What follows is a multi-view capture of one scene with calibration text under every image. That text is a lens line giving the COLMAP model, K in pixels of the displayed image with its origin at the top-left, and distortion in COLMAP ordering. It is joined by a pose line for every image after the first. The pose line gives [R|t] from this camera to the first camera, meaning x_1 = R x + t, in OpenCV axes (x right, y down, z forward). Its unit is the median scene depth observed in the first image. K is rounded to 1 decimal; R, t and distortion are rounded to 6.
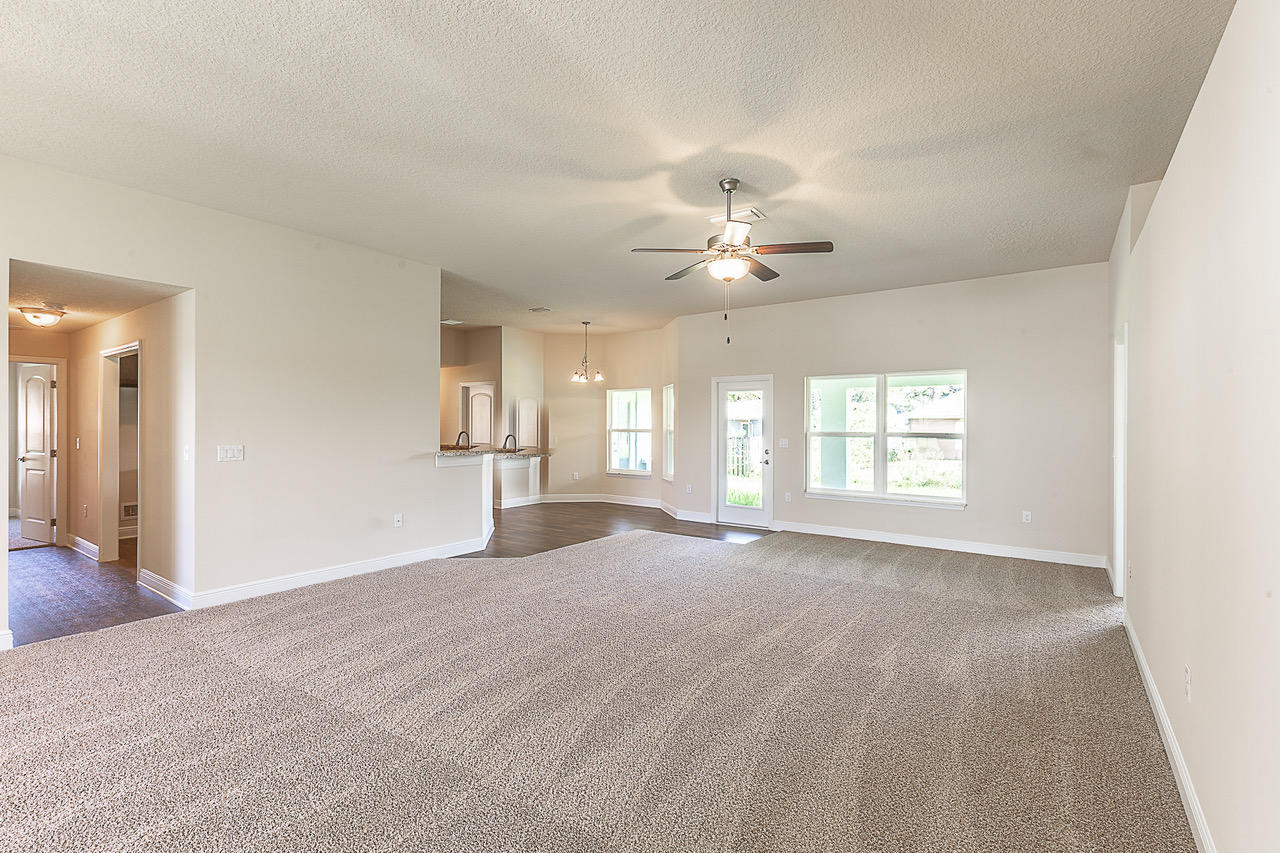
lens RADIAL K [[587.0, 0, 633.7], [0, 587.0, 426.7], [0, 0, 1]] dist [0.014474, -0.000921]
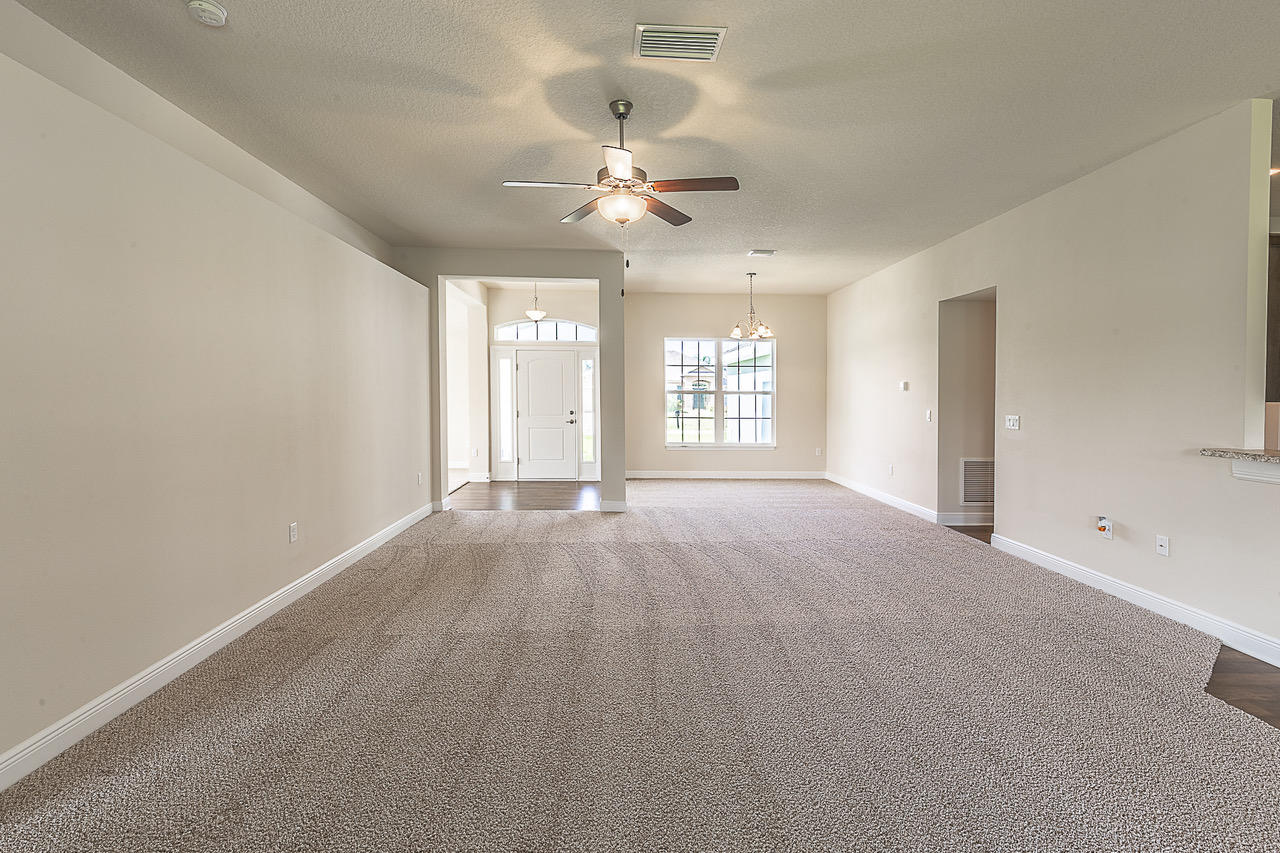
lens RADIAL K [[587.0, 0, 638.3], [0, 587.0, 408.6], [0, 0, 1]] dist [0.014474, -0.000921]
pose [[-0.792111, 0.006169, -0.610345, 0.737505], [-0.012415, 0.999579, 0.026216, -0.001498], [0.610250, 0.028343, -0.791702, 1.886222]]
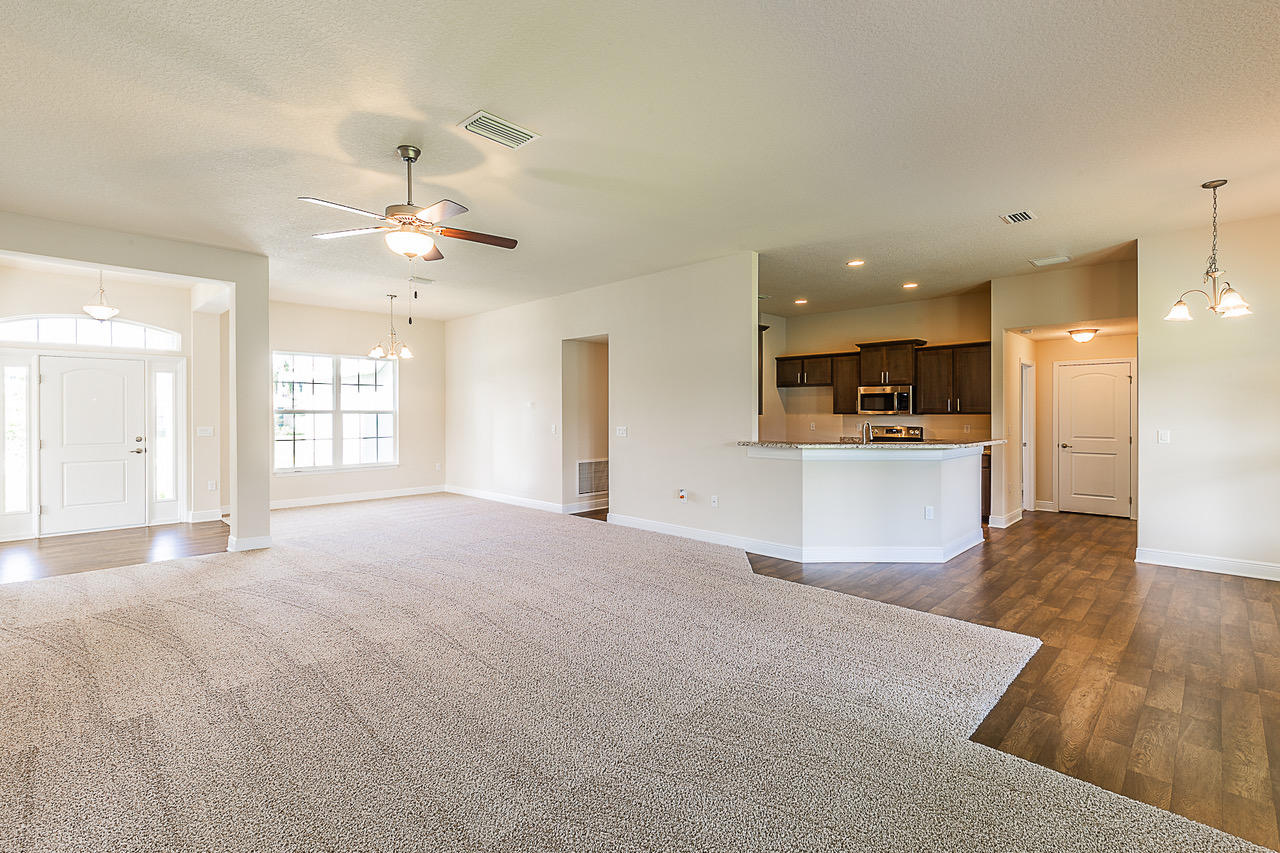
lens RADIAL K [[587.0, 0, 631.9], [0, 587.0, 419.0], [0, 0, 1]] dist [0.014474, -0.000921]
pose [[-0.166242, 0.008215, -0.986051, 1.132563], [-0.001692, 0.999961, 0.008616, -0.002280], [0.986084, 0.003100, -0.166222, 1.663695]]
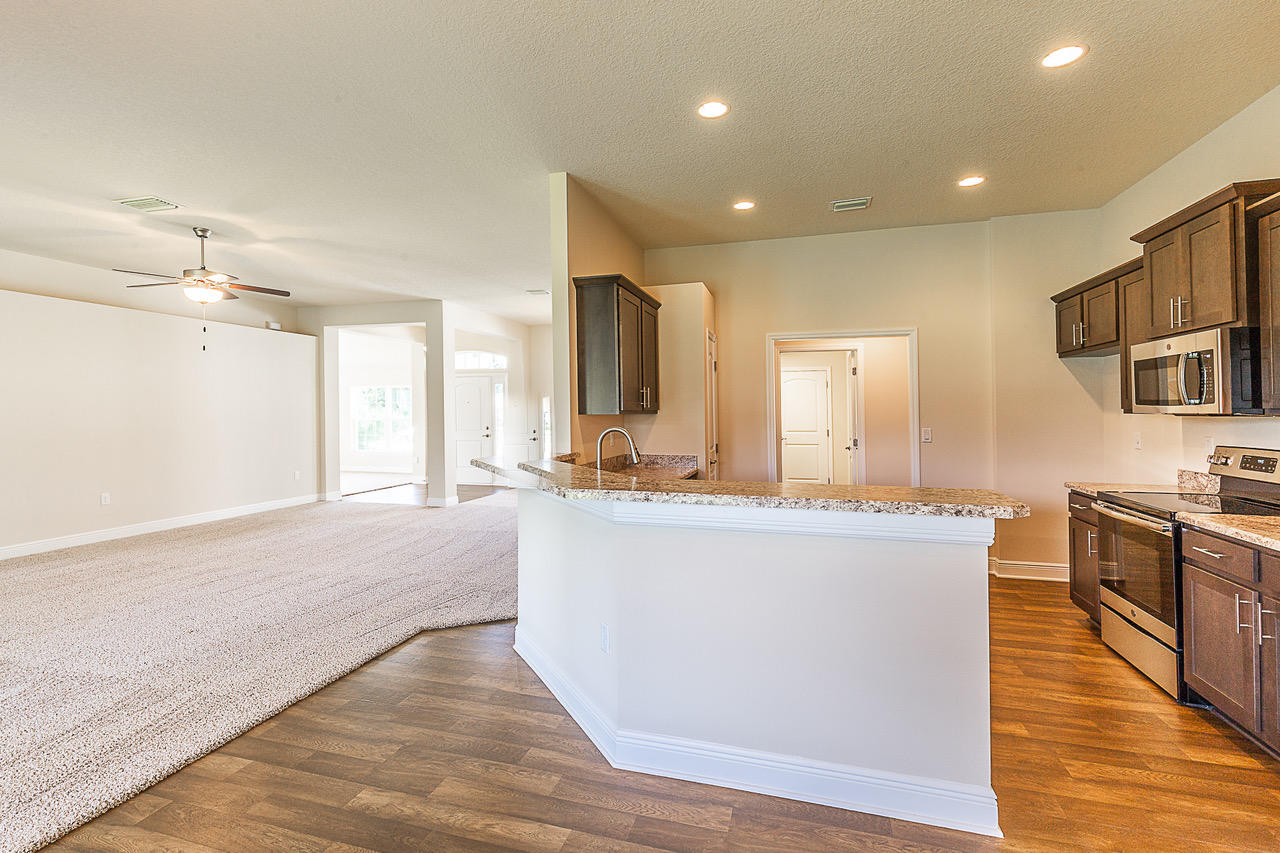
lens RADIAL K [[587.0, 0, 628.4], [0, 587.0, 404.5], [0, 0, 1]] dist [0.014474, -0.000921]
pose [[-0.947932, -0.003729, -0.318450, -0.362898], [-0.000688, 0.999953, -0.009663, -0.006968], [0.318471, -0.008941, -0.947891, 2.863578]]
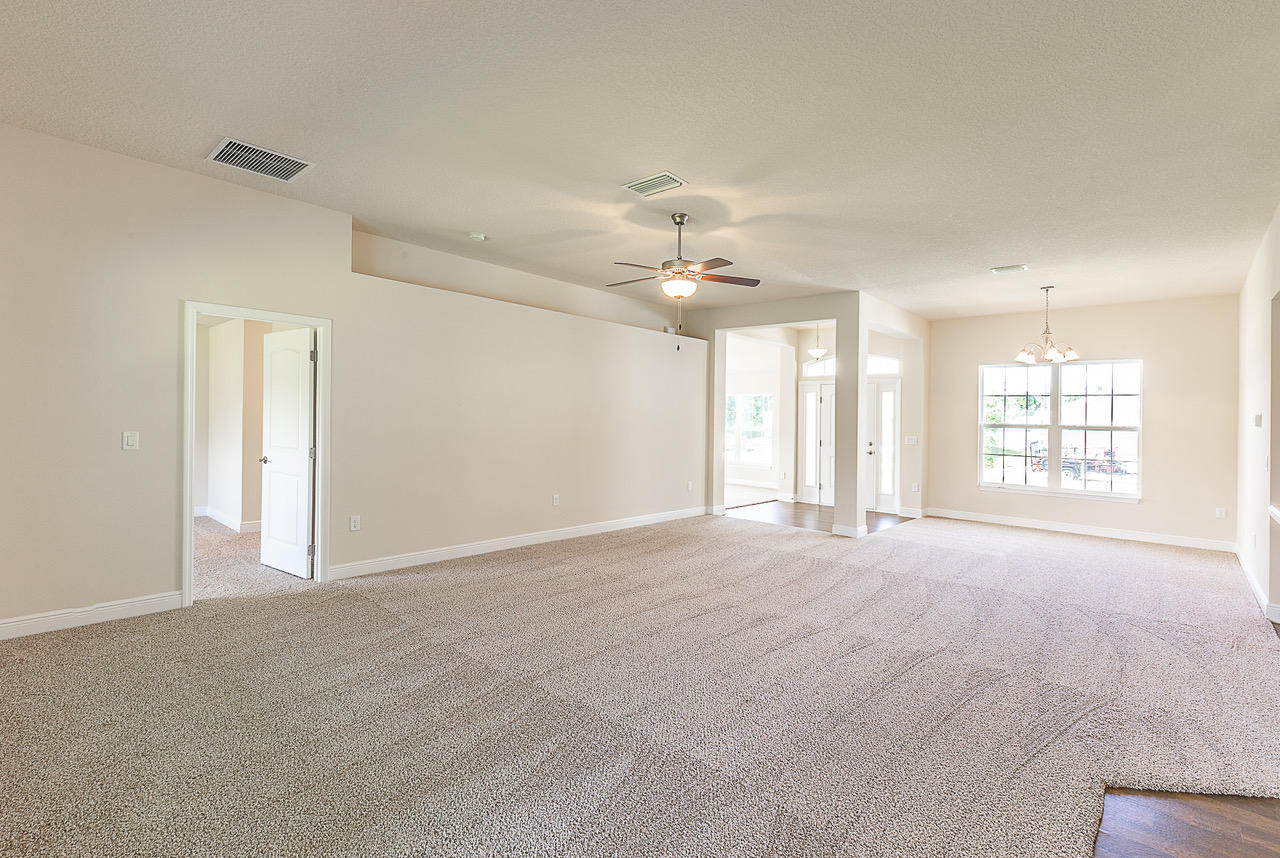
lens RADIAL K [[587.0, 0, 631.4], [0, 587.0, 417.2], [0, 0, 1]] dist [0.014474, -0.000921]
pose [[-0.991460, -0.027595, 0.127457, 0.107811], [-0.027726, 0.999615, 0.000743, -0.003644], [-0.127429, -0.002797, -0.991844, 2.443201]]
